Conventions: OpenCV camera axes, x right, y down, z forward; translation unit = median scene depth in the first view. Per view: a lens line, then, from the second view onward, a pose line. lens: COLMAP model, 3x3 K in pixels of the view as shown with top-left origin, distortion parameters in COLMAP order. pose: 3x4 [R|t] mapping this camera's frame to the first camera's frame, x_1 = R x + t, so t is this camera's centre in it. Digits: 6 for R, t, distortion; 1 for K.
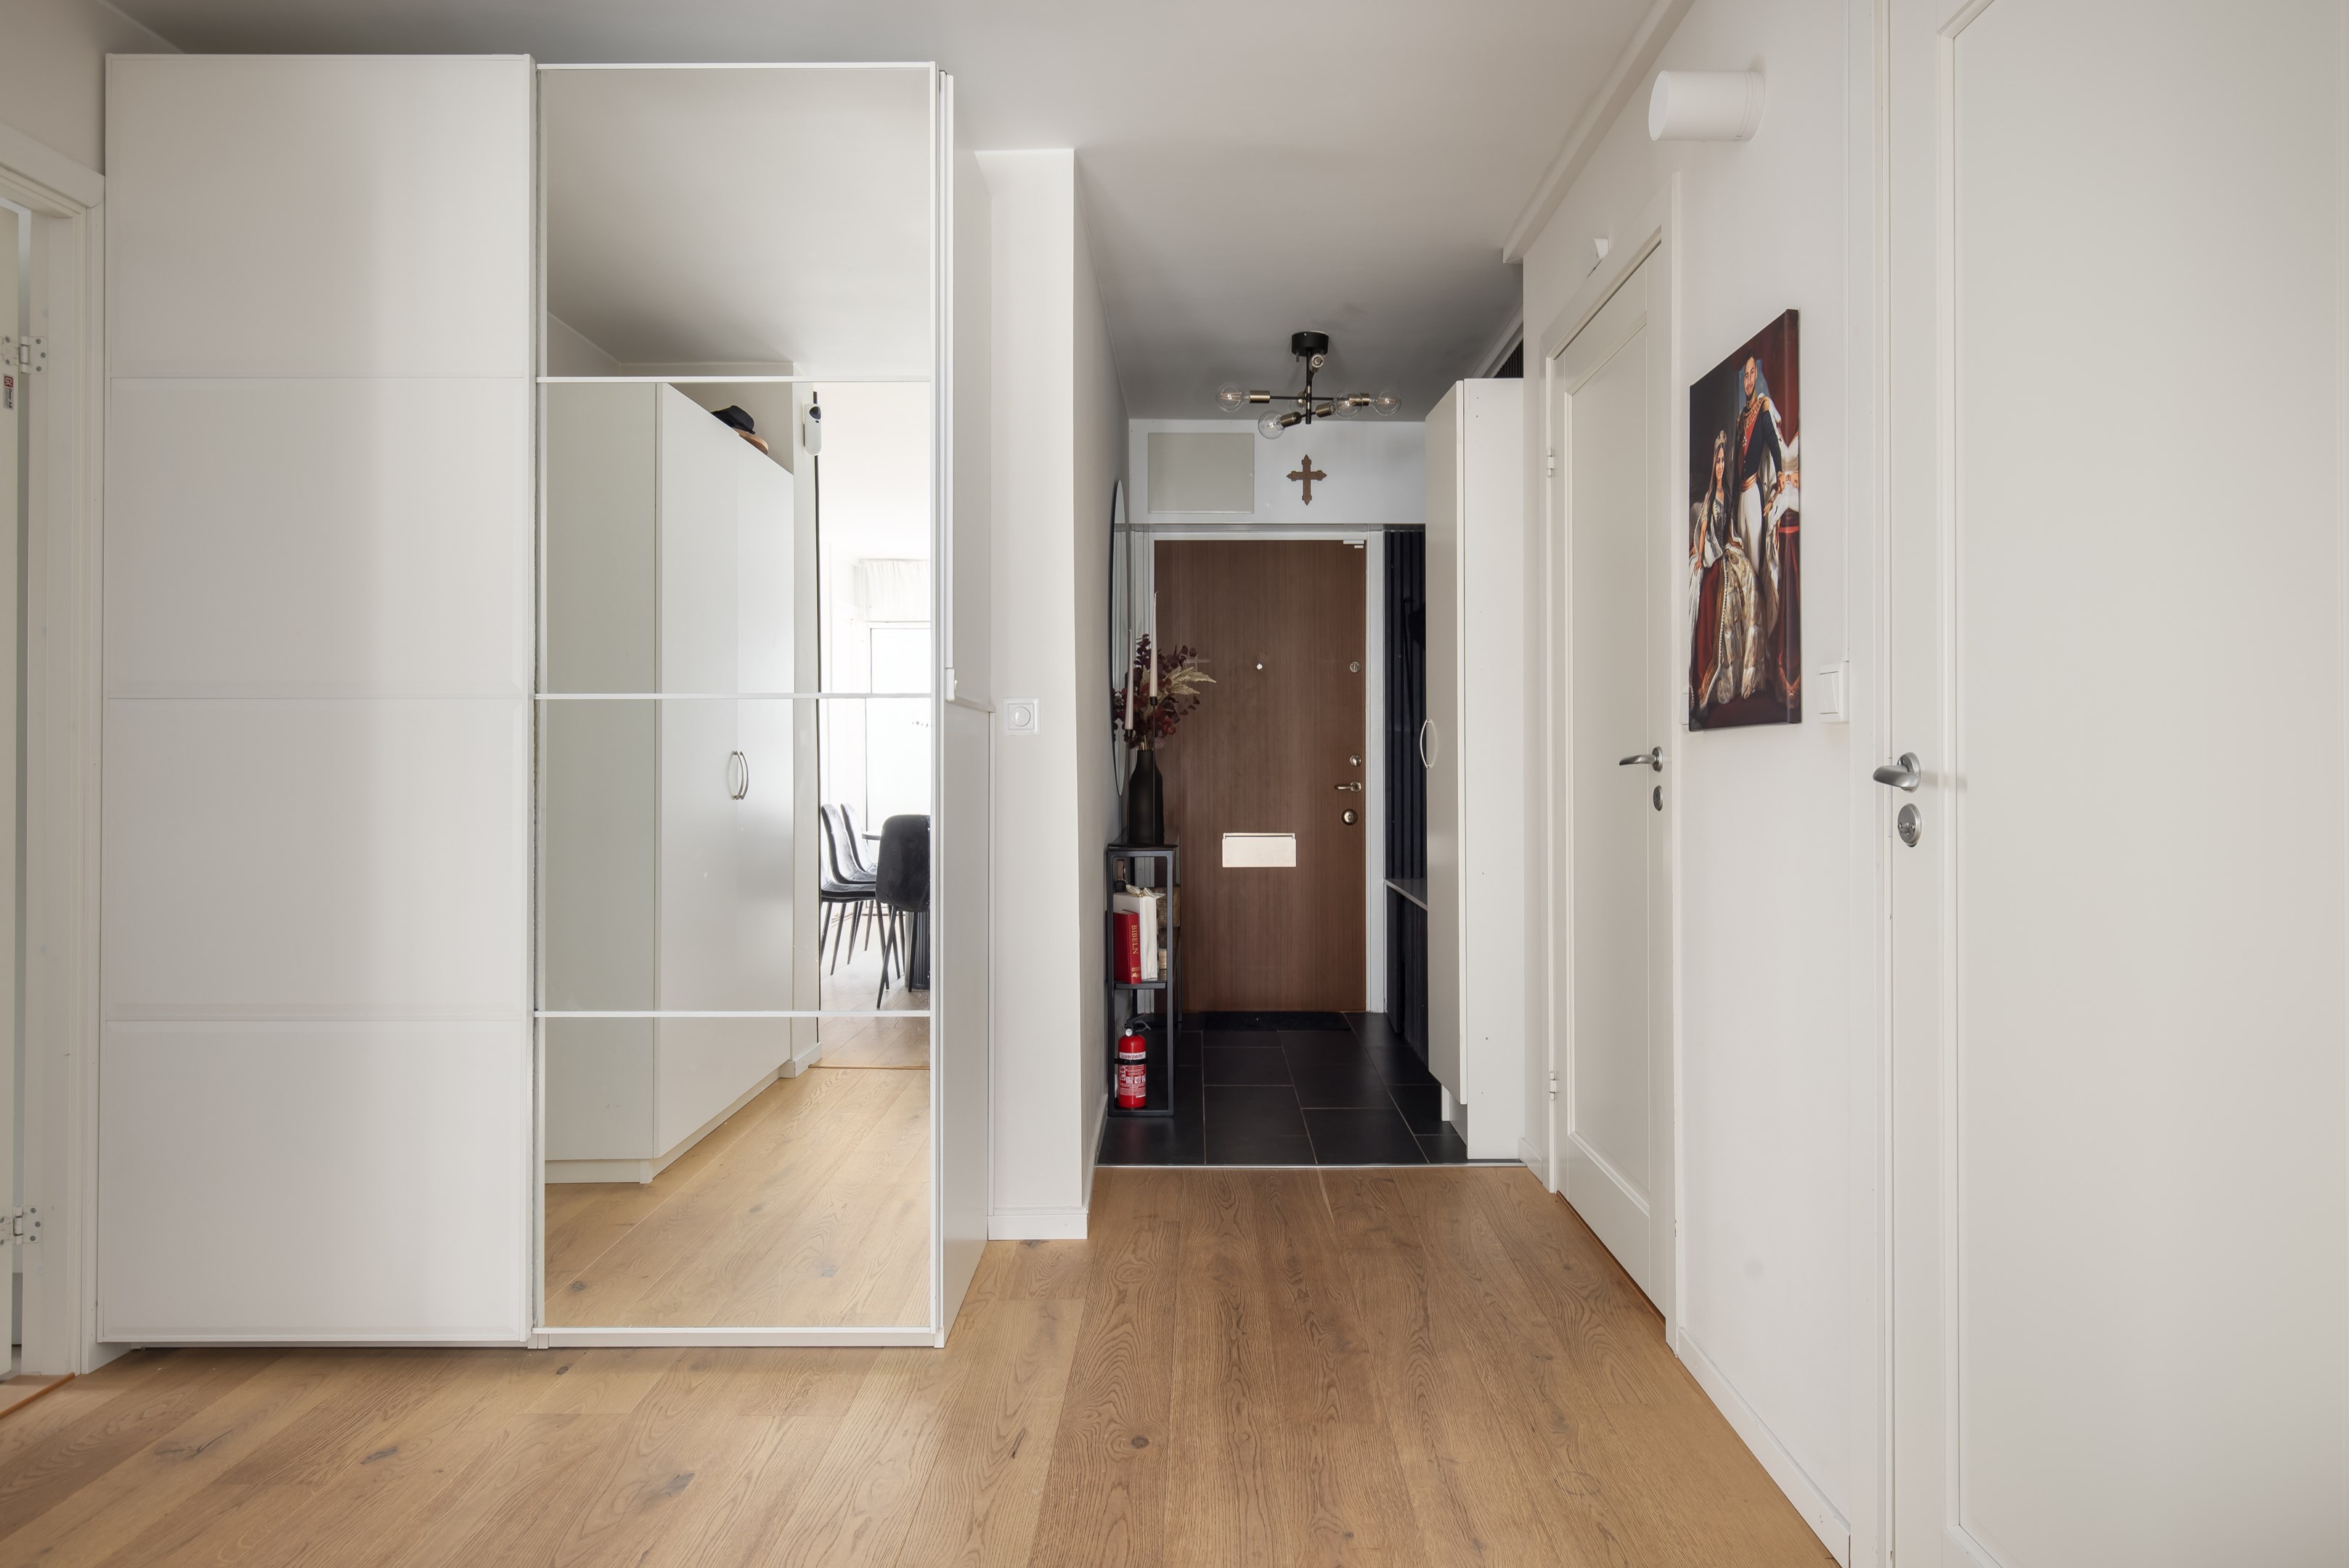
lens RADIAL K [[1368.6, 0, 1174.5], [0, 1368.6, 784.0], [0, 0, 1]] dist [0.001723, -0.000387]
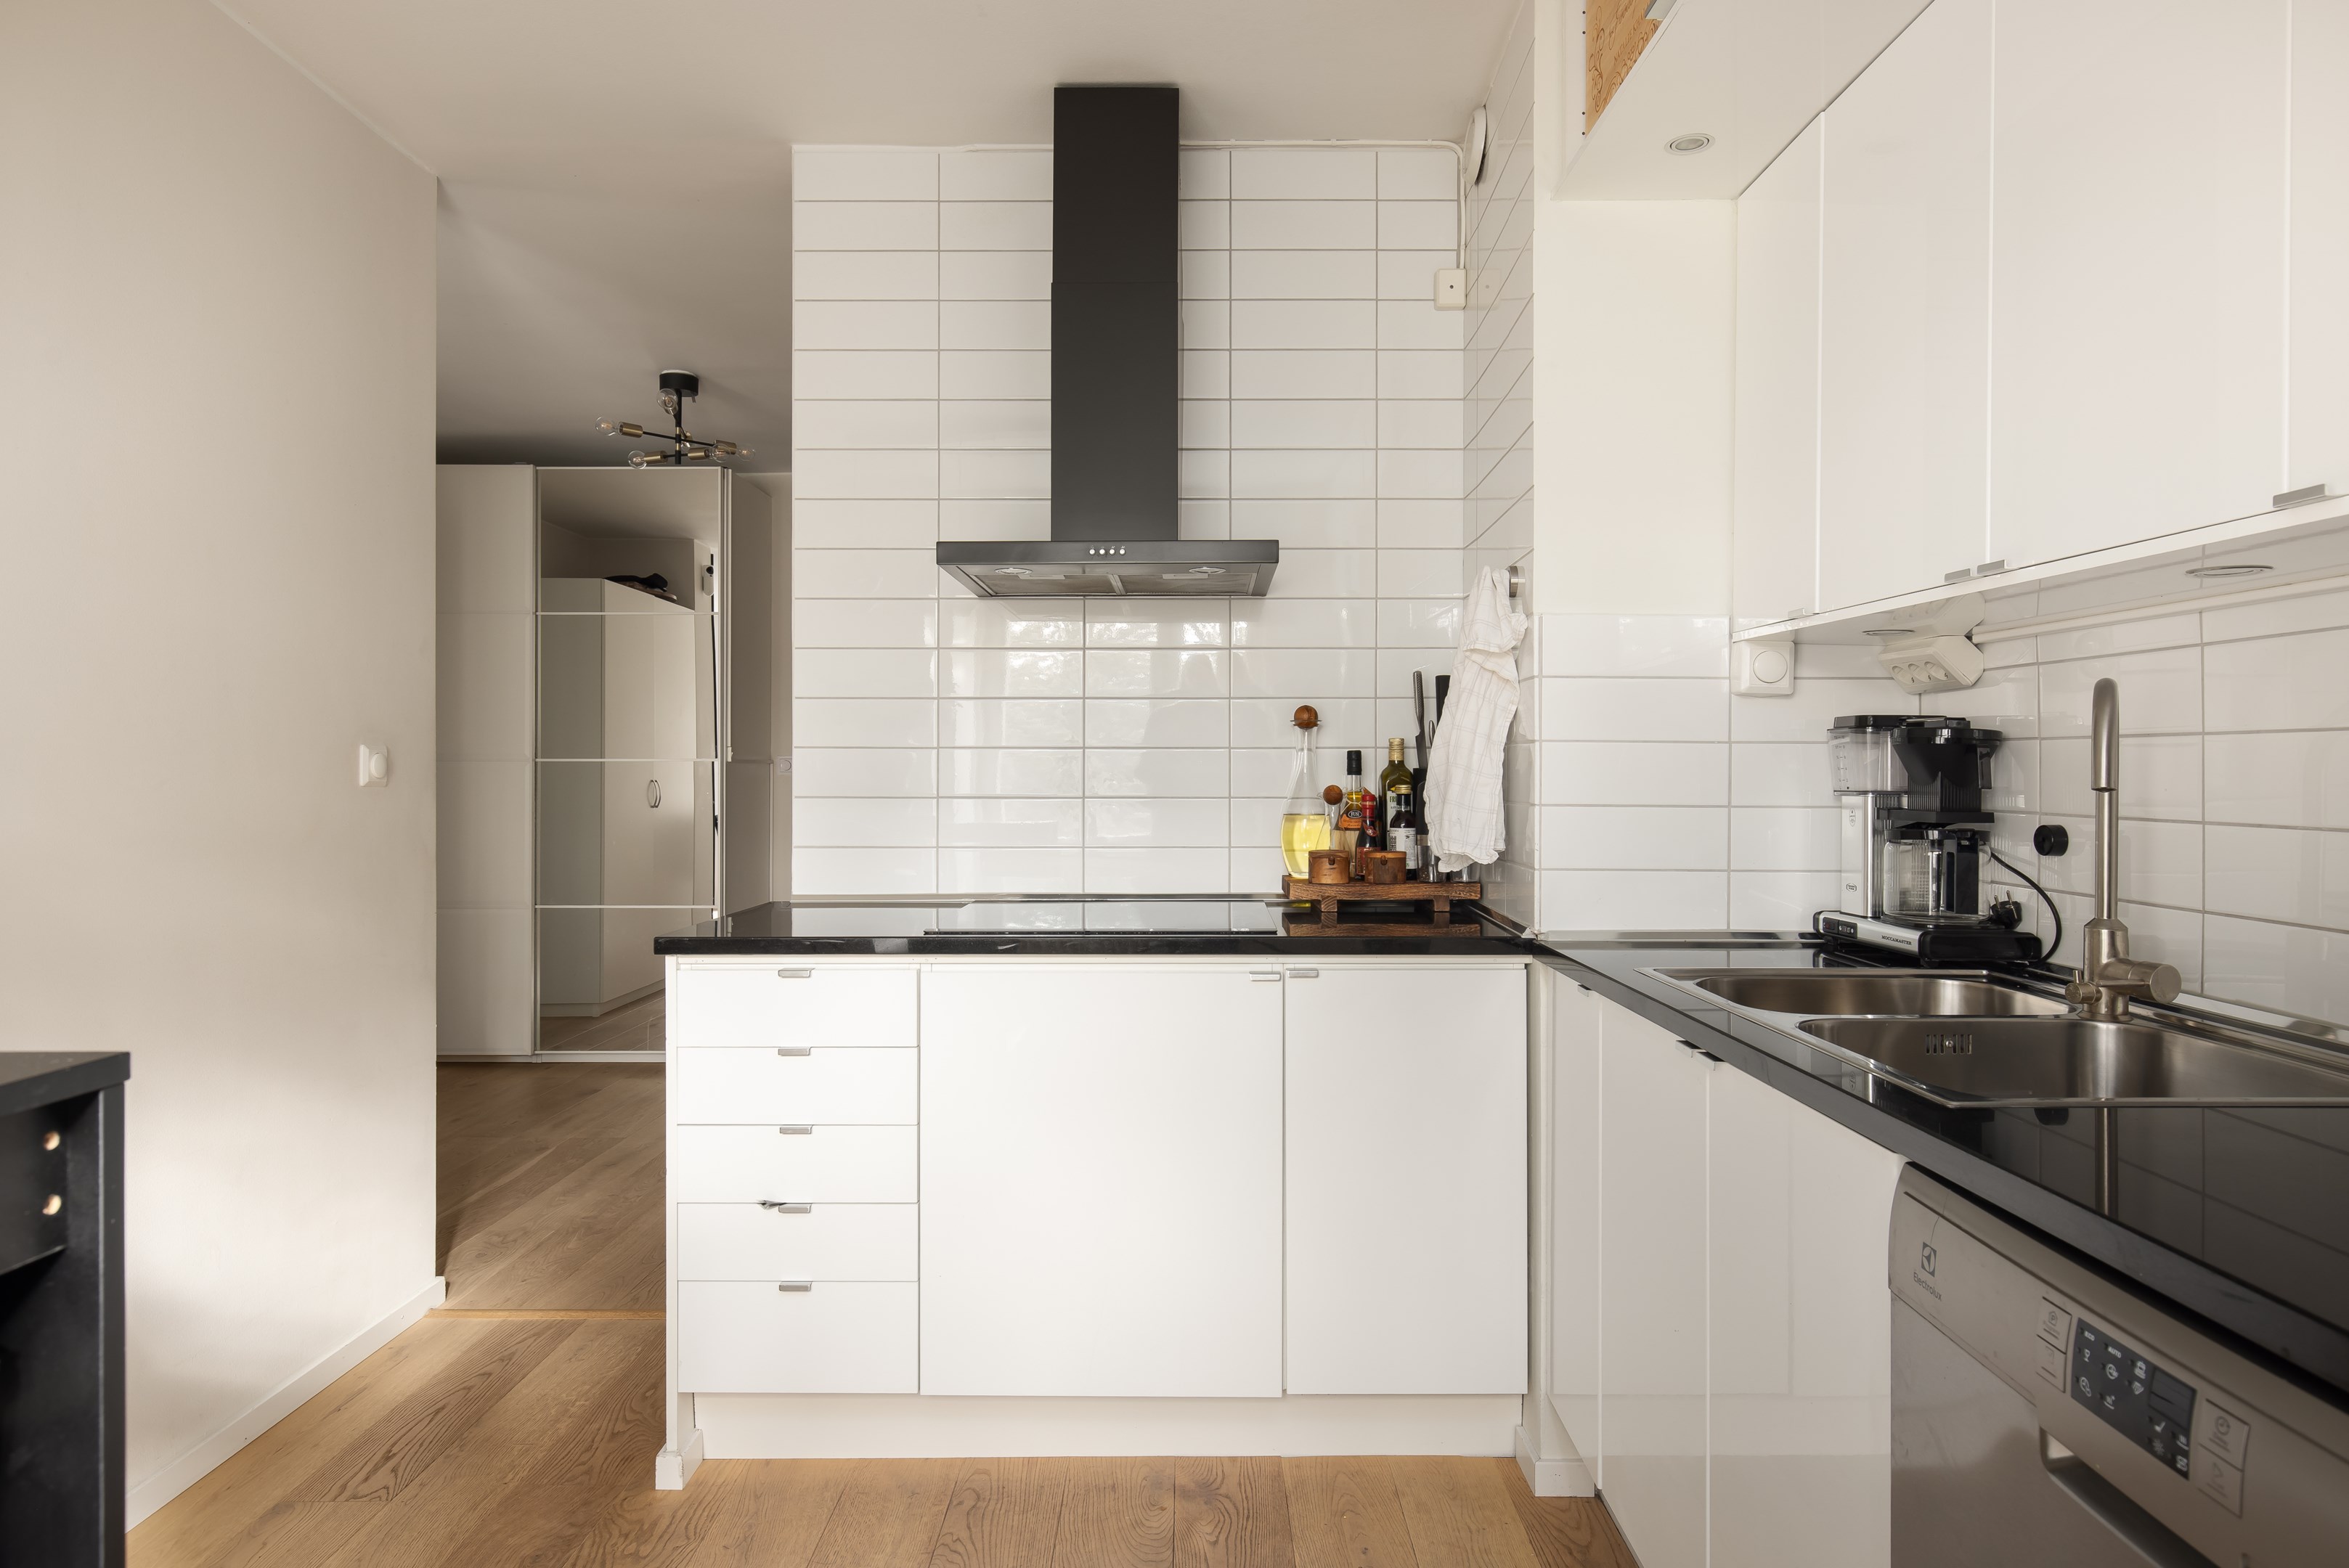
lens RADIAL K [[1368.6, 0, 1174.5], [0, 1368.6, 784.0], [0, 0, 1]] dist [0.001723, -0.000387]
pose [[0.999991, -0.000301, -0.004332, 0.452095], [0.000280, 0.999989, -0.004781, -0.013537], [0.004333, 0.004780, 0.999979, -0.947700]]
